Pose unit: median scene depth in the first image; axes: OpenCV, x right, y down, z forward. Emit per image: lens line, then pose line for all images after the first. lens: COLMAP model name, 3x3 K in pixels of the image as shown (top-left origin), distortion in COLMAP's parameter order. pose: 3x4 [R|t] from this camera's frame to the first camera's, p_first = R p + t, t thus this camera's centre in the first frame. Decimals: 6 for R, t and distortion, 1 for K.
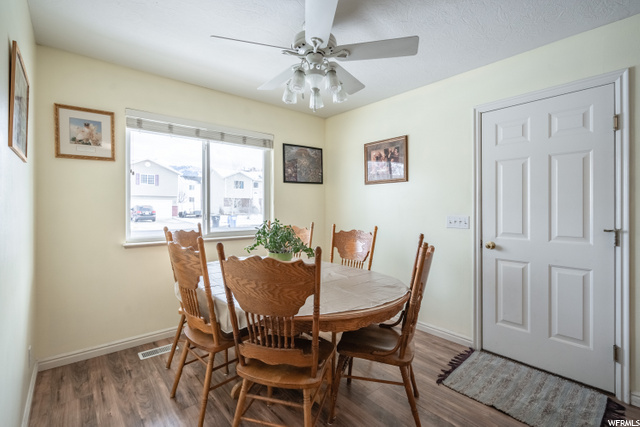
lens RADIAL K [[294.1, 0, 321.8], [0, 294.1, 204.8], [0, 0, 1]] dist [-0.000936, 0.000025]
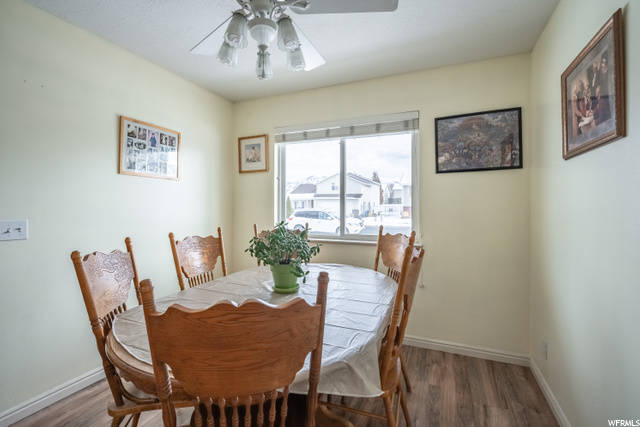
lens RADIAL K [[294.1, 0, 321.8], [0, 294.1, 204.8], [0, 0, 1]] dist [-0.000936, 0.000025]
pose [[0.437413, -0.002897, -0.899256, 0.457183], [0.000616, 0.999996, -0.002922, 0.001217], [0.899260, 0.000725, 0.437413, 0.530022]]
